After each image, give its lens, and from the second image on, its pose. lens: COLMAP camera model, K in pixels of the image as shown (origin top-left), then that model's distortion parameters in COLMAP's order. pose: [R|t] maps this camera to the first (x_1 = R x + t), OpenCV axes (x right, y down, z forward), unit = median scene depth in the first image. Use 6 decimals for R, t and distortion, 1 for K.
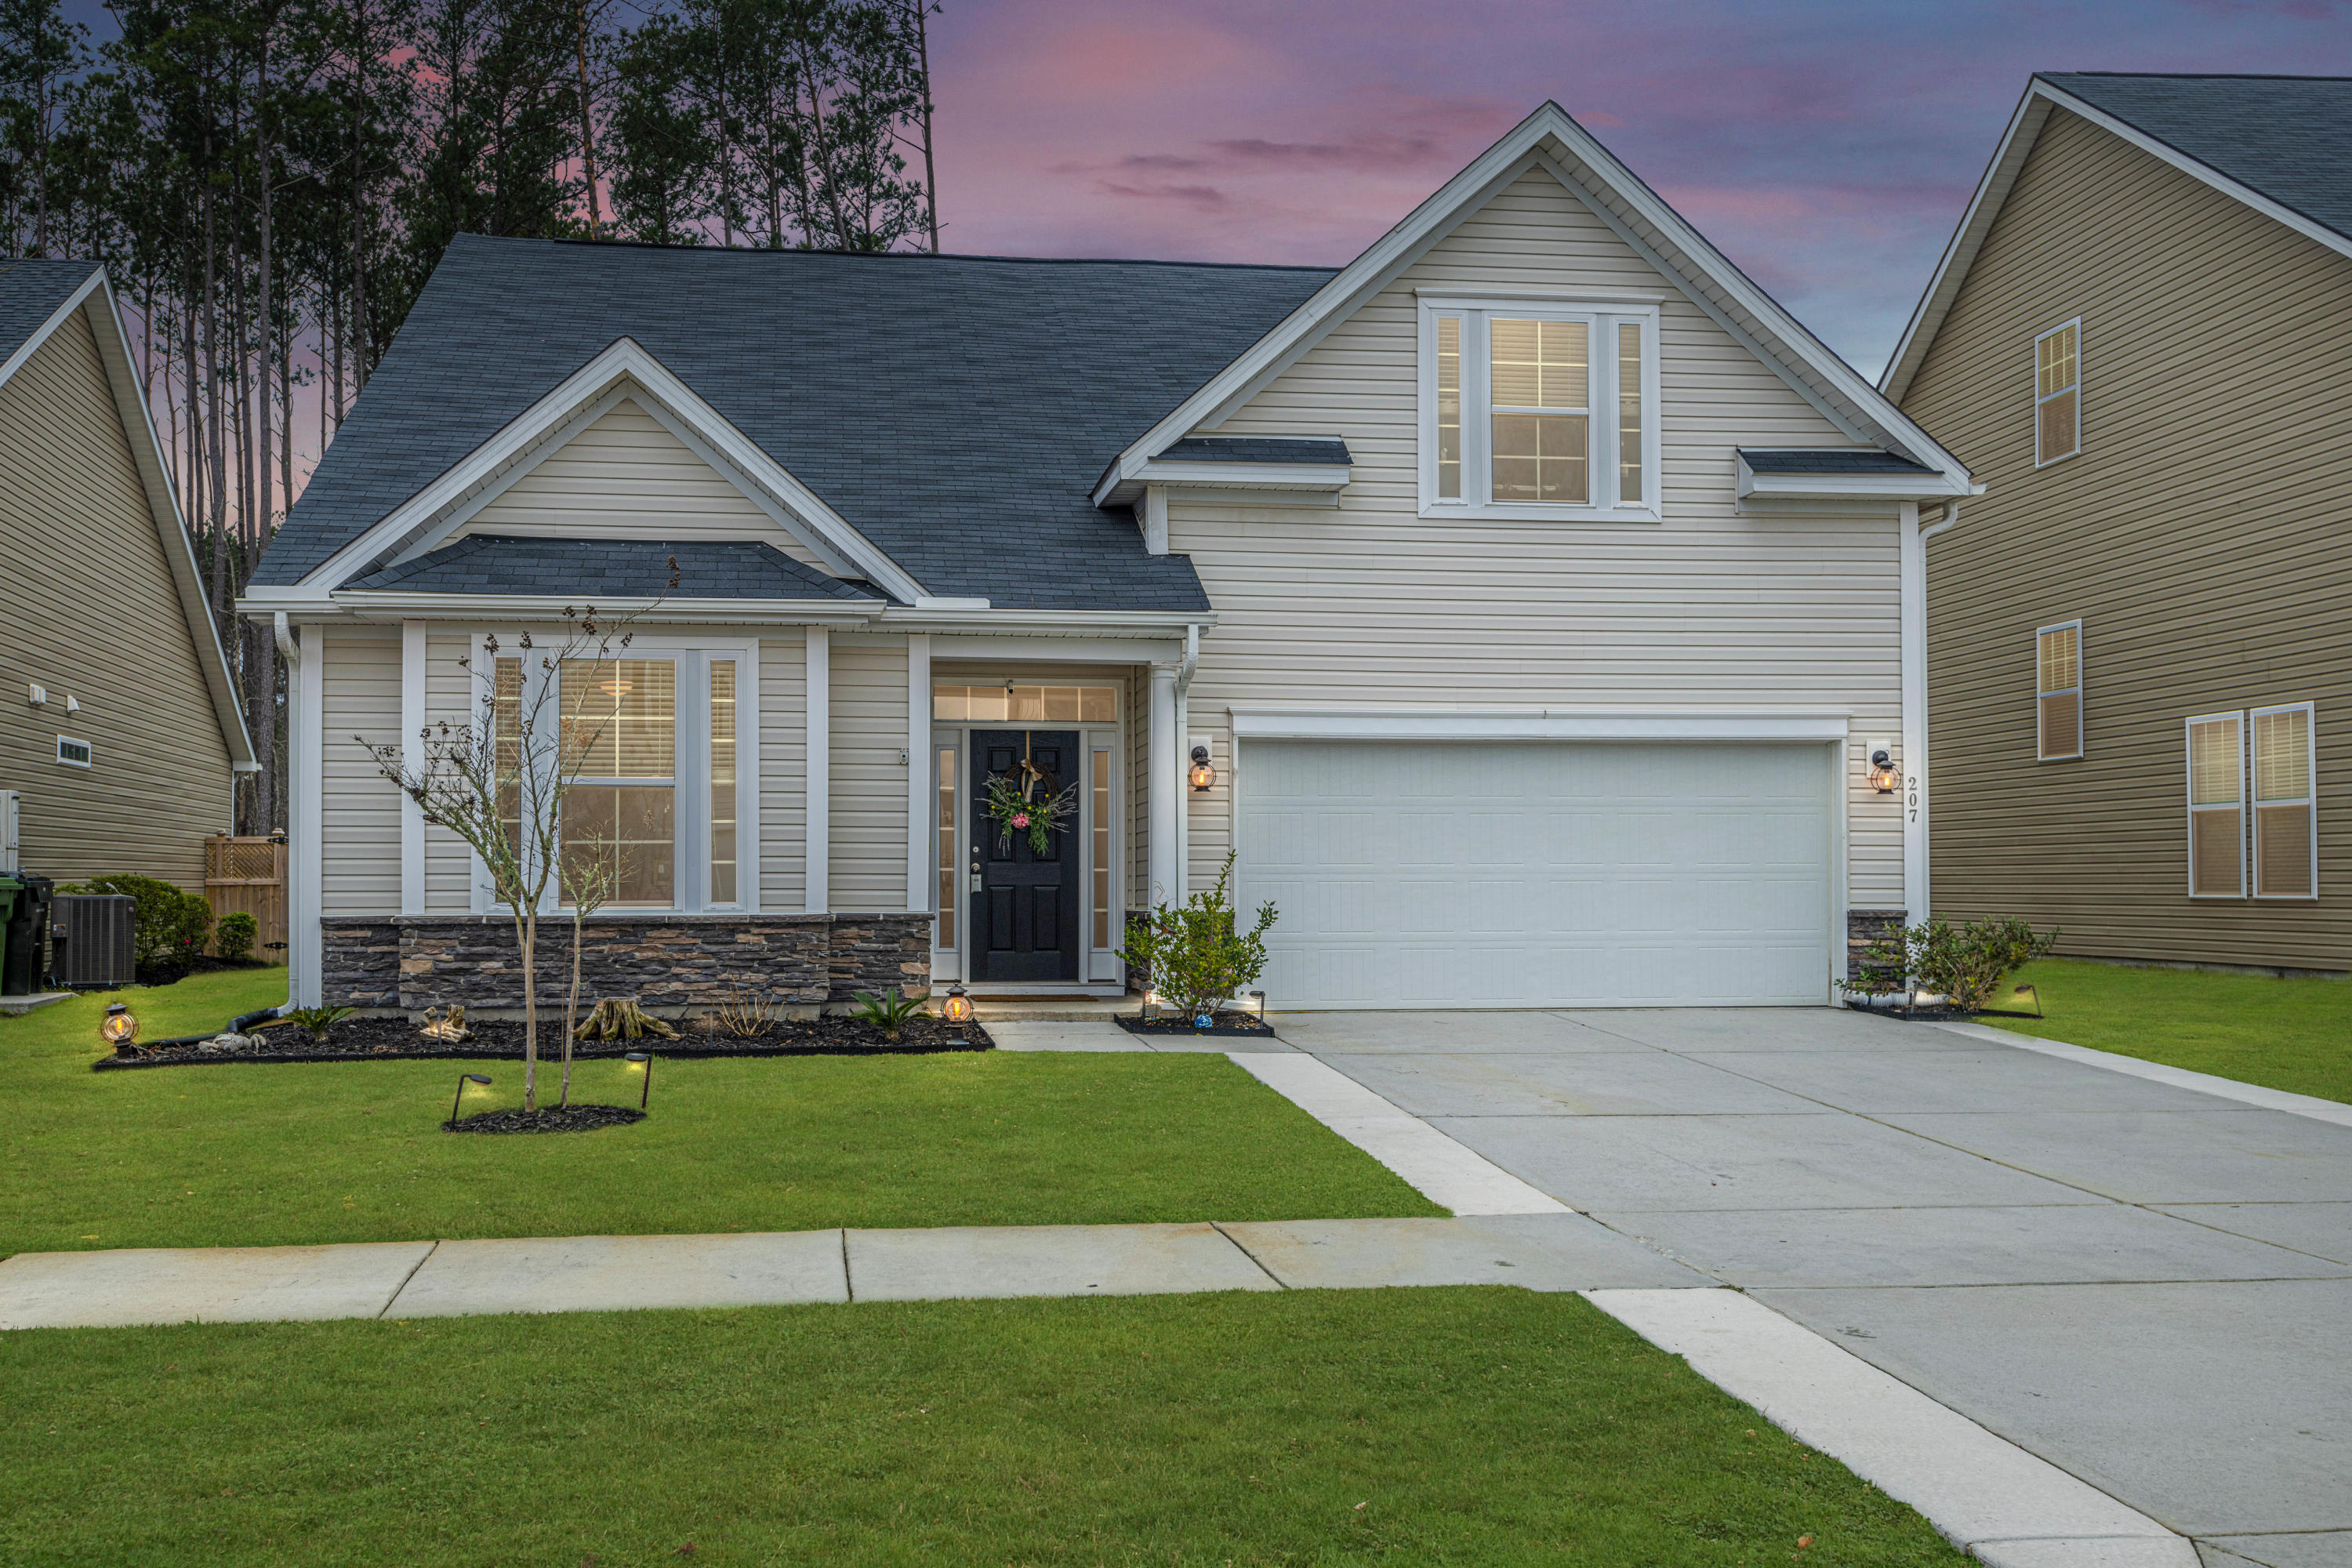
lens RADIAL K [[2166.0, 0, 1176.0], [0, 2166.0, 784.0], [0, 0, 1]] dist [-0.006684, -0.006797]
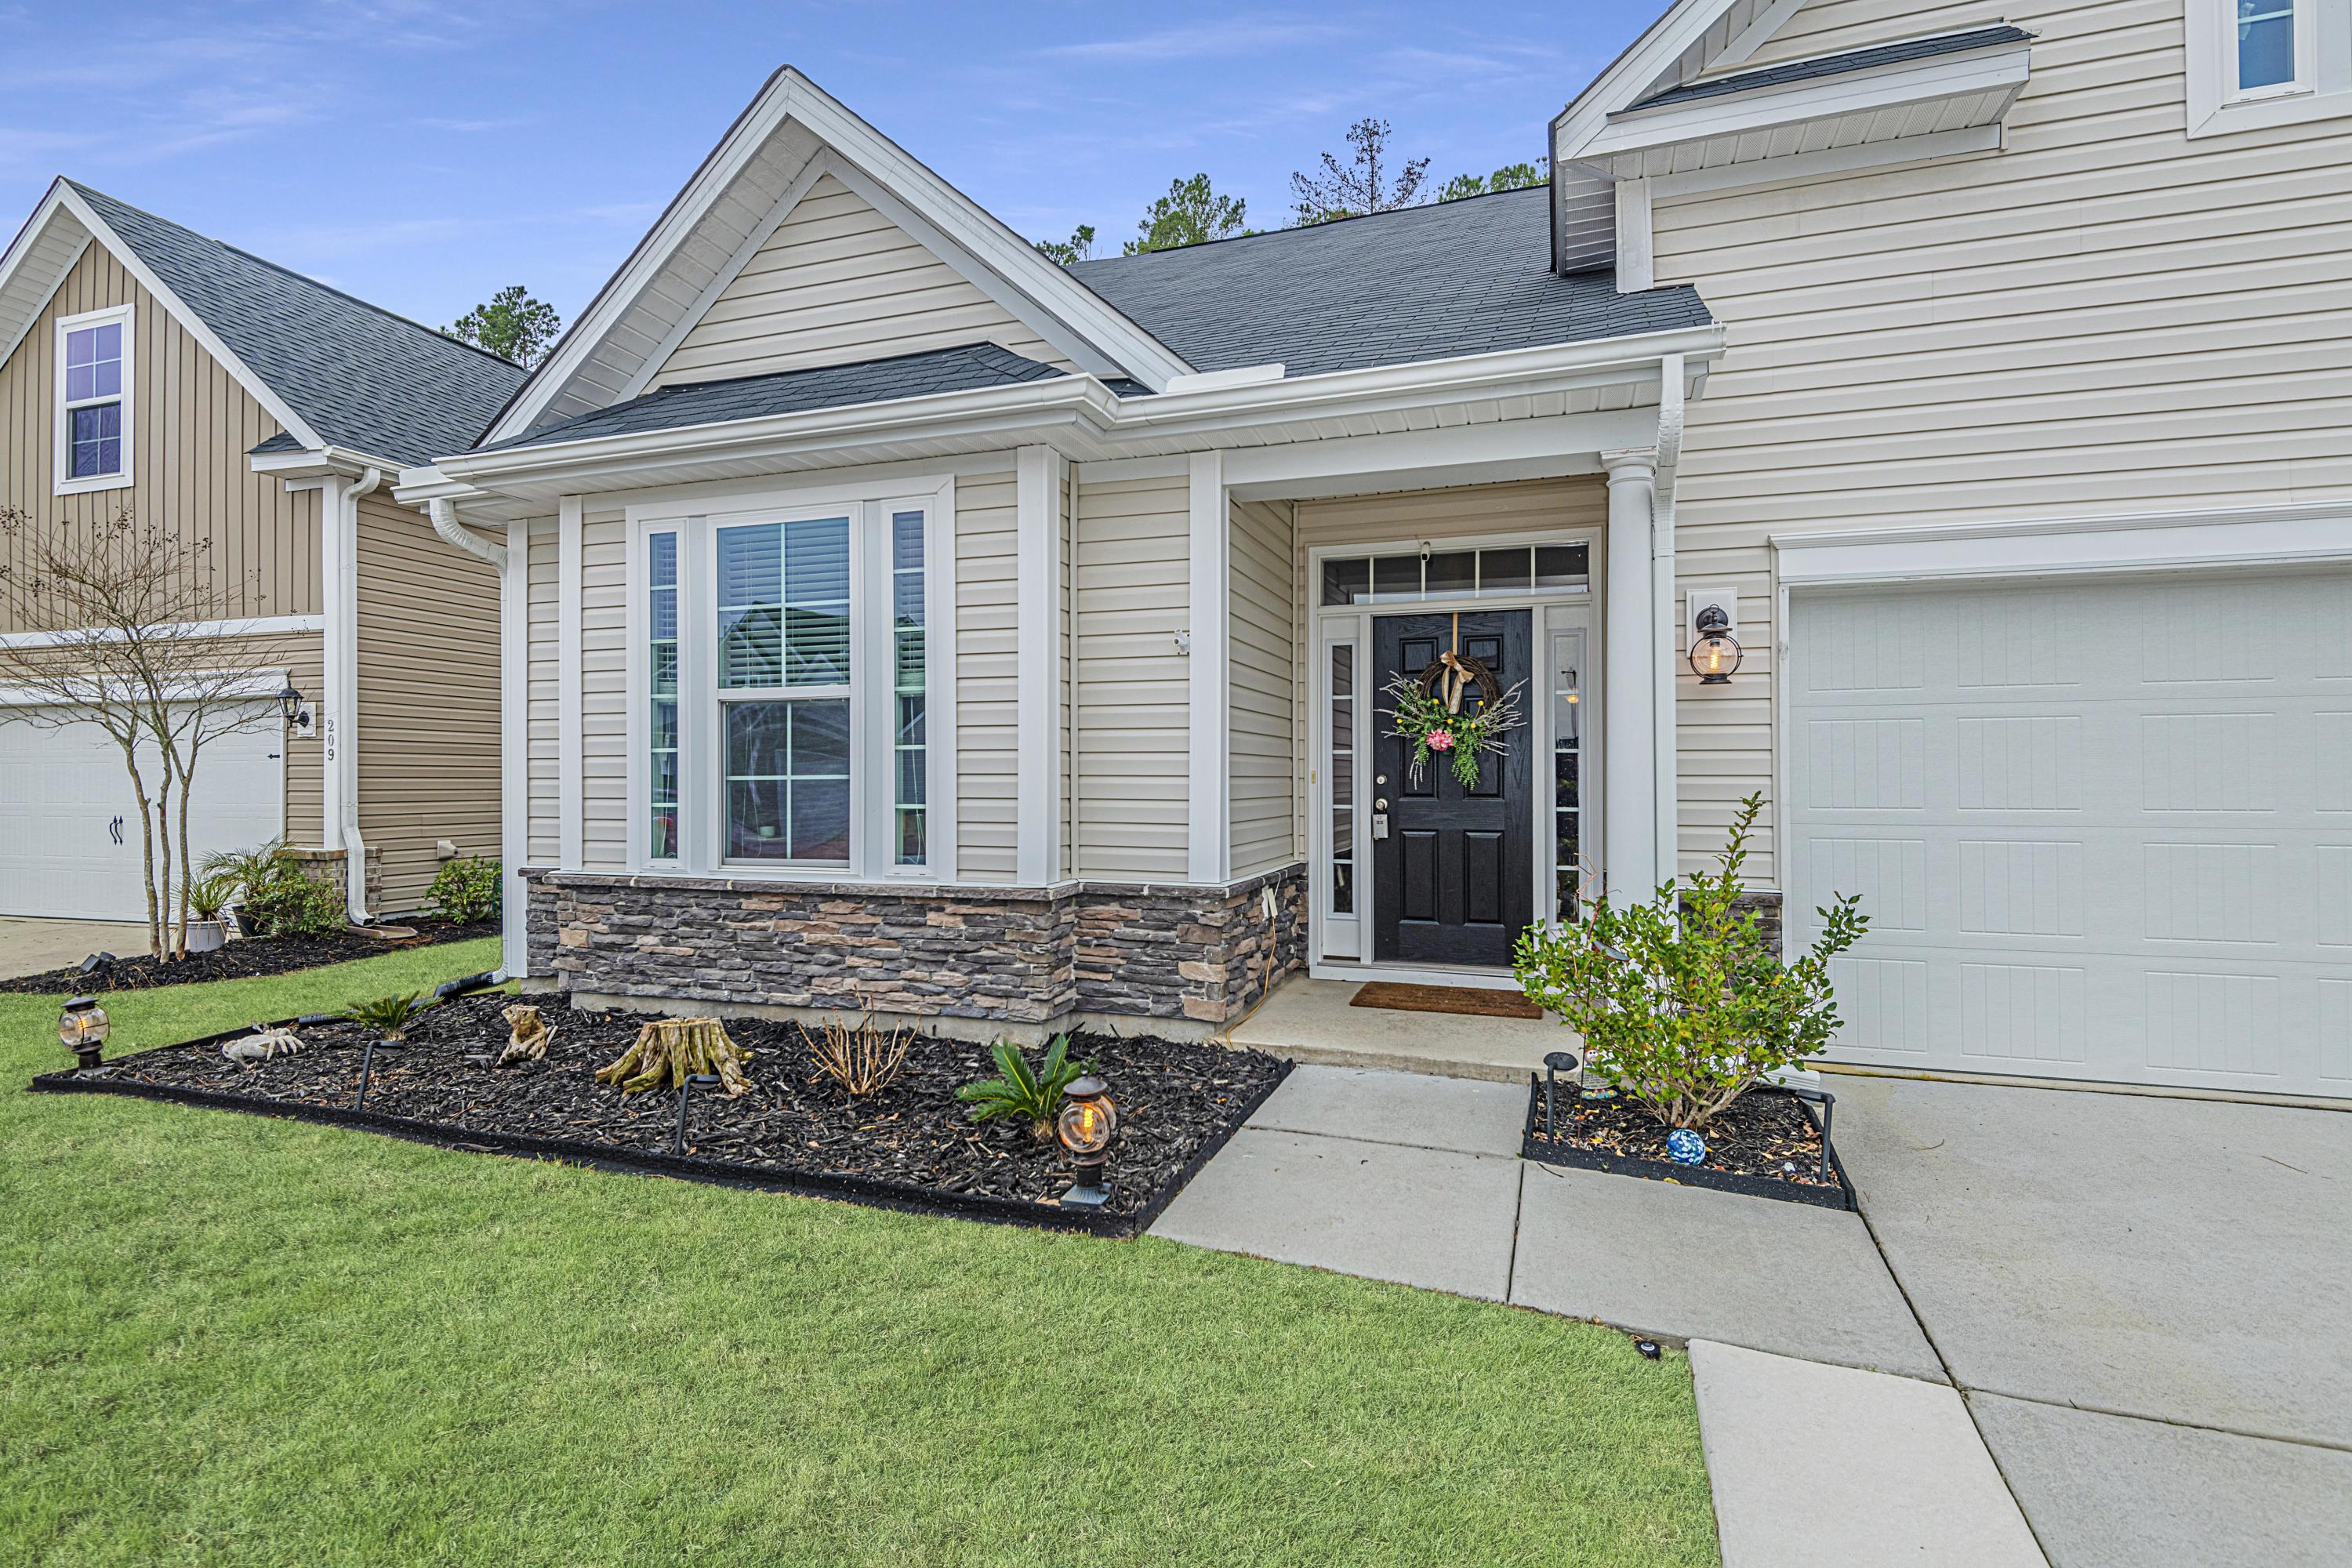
lens RADIAL K [[1122.8, 0, 1166.4], [0, 1122.8, 763.9], [0, 0, 1]] dist [0.021233, -0.012366]
pose [[0.866894, -0.006499, -0.498450, 0.037829], [0.023143, 0.999362, 0.027221, 0.014424], [0.497954, -0.035133, 0.866491, 0.715589]]
